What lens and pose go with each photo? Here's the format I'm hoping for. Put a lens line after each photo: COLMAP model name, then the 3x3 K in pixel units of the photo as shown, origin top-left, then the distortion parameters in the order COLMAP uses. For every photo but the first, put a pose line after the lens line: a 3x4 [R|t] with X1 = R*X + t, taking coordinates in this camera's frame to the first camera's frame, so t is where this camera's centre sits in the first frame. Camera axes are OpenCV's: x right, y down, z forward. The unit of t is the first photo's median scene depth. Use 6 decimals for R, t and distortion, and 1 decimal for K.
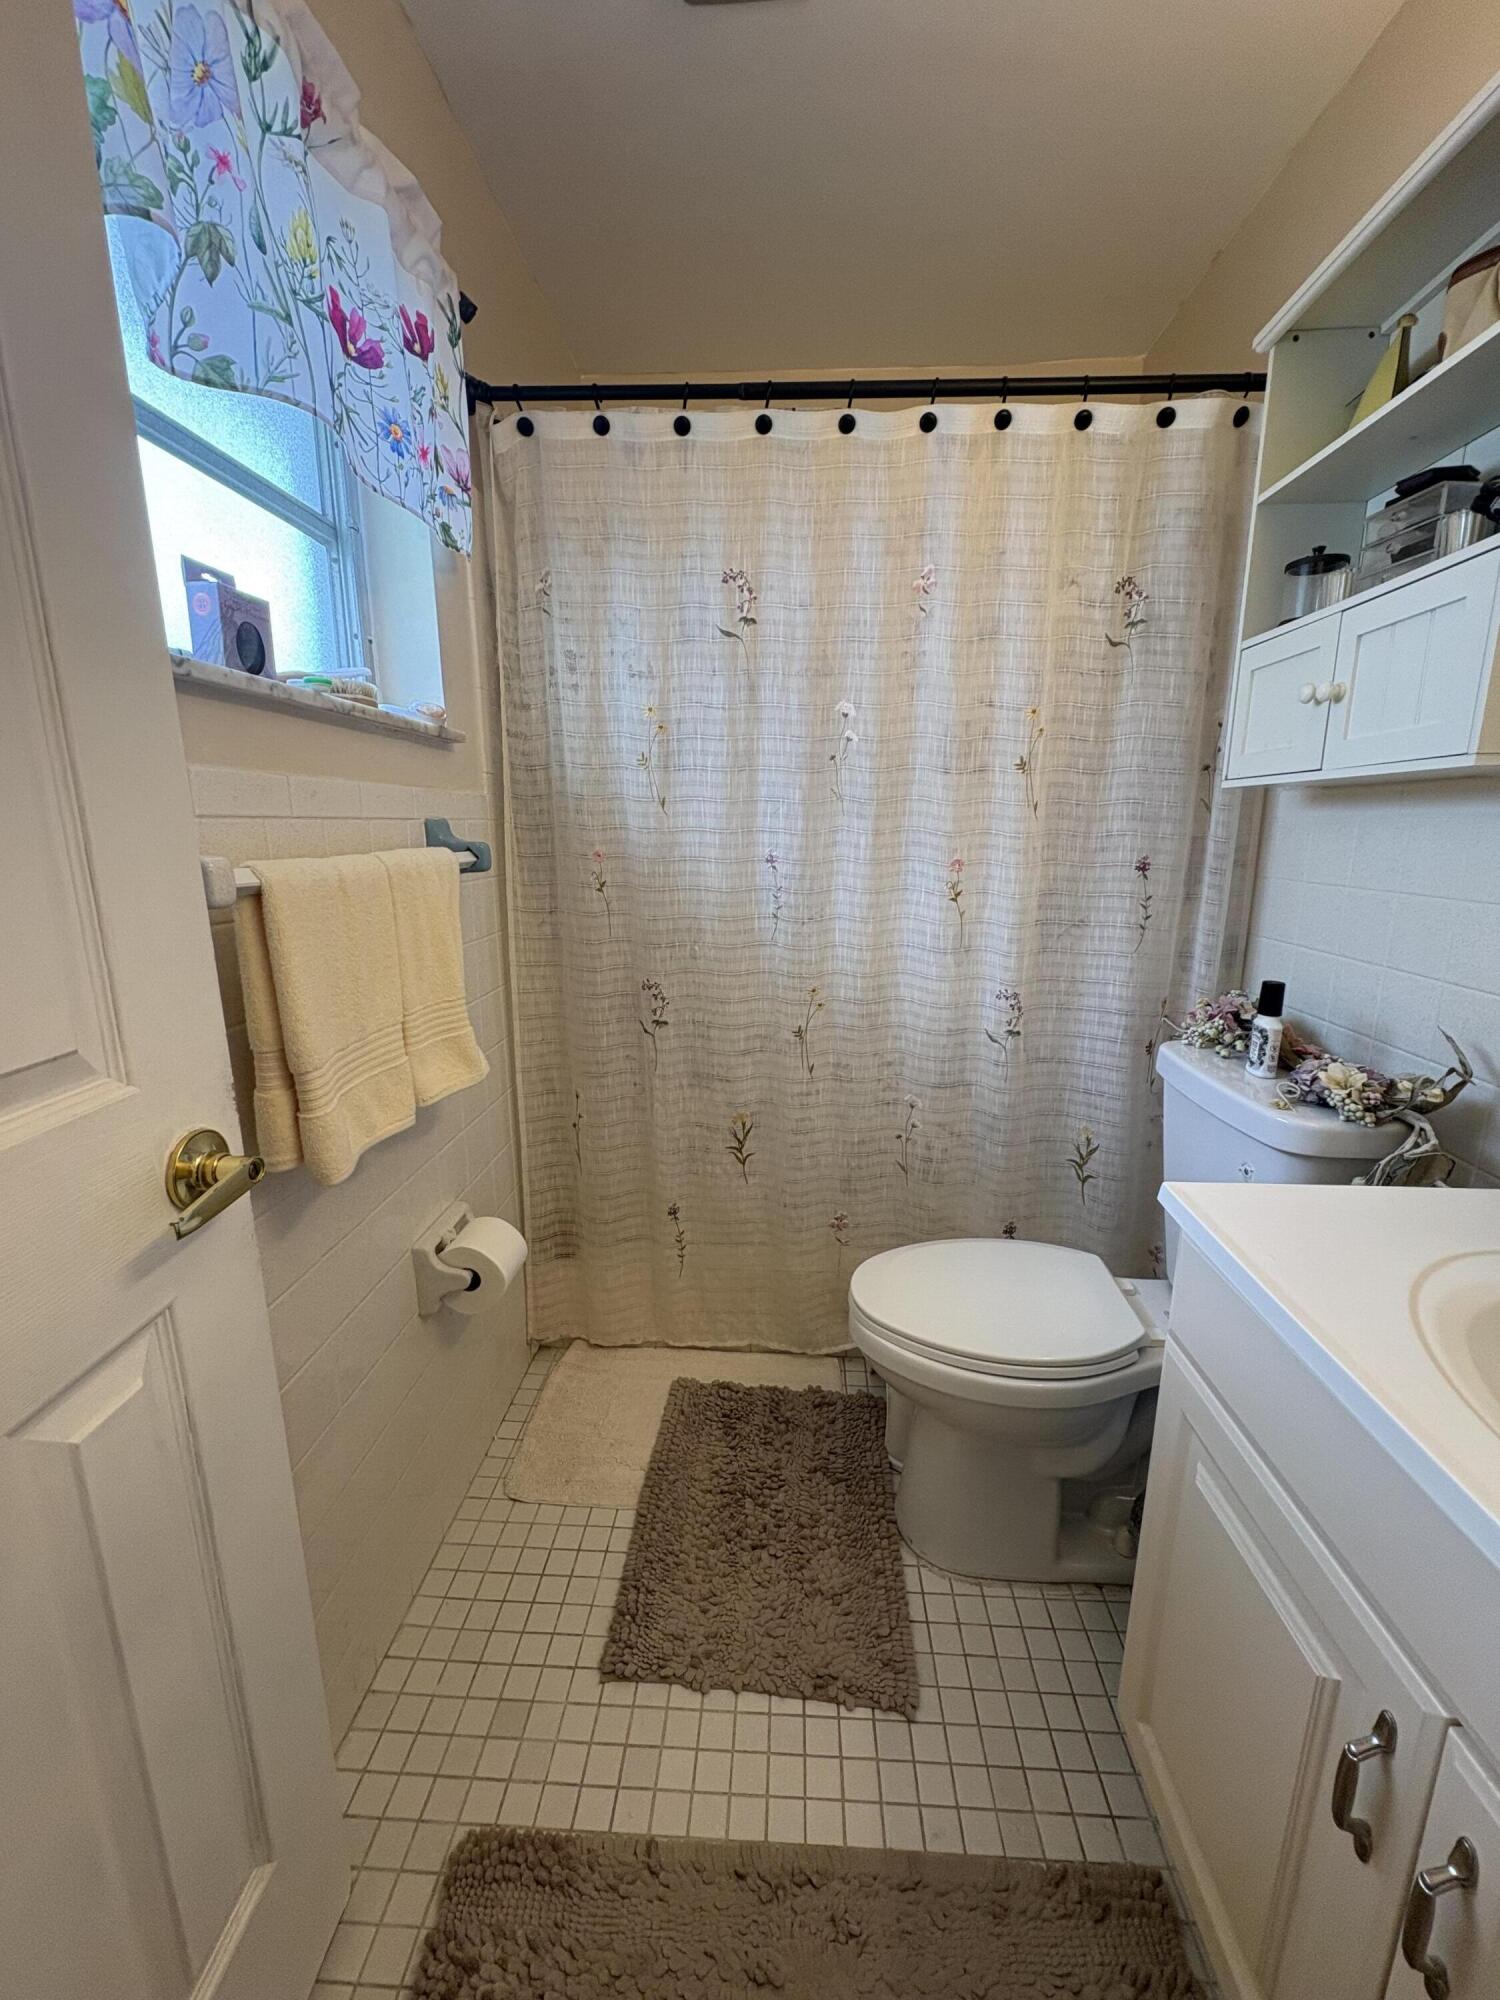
lens RADIAL K [[793.0, 0, 751.7], [0, 793.0, 1000.9], [0, 0, 1]] dist [0.001208, -0.000383]
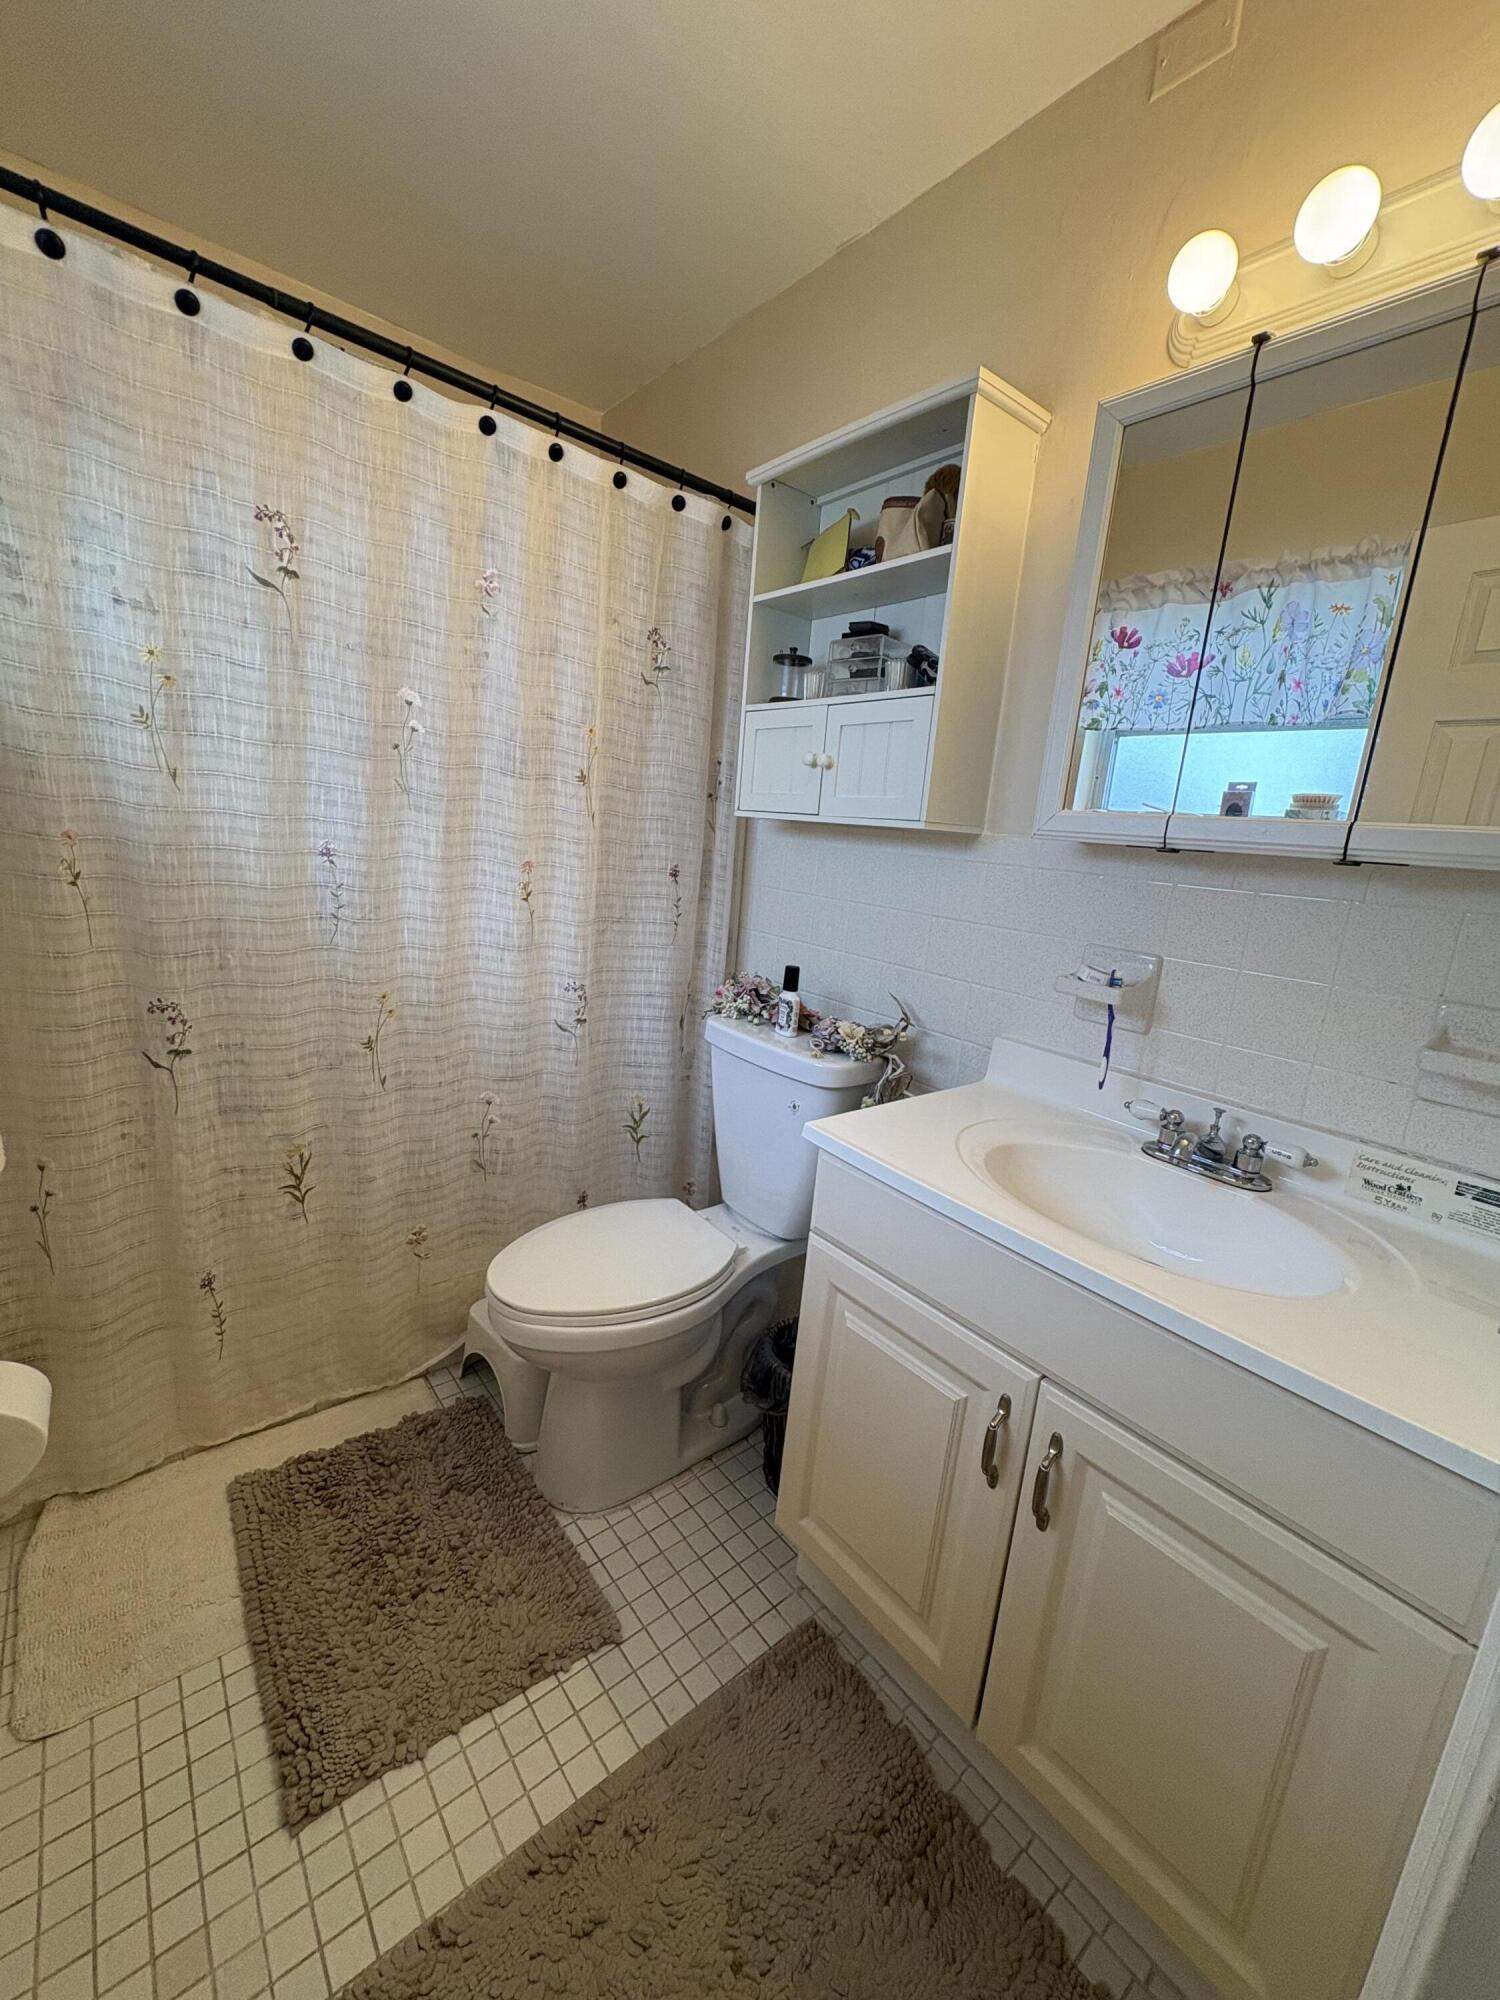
lens RADIAL K [[793.0, 0, 751.5], [0, 793.0, 1002.1], [0, 0, 1]] dist [0.001208, -0.000383]
pose [[0.732657, -0.083302, 0.675481, -0.261375], [0.063913, 0.996517, 0.053570, -0.032403], [-0.677590, 0.003924, 0.735429, 0.035095]]
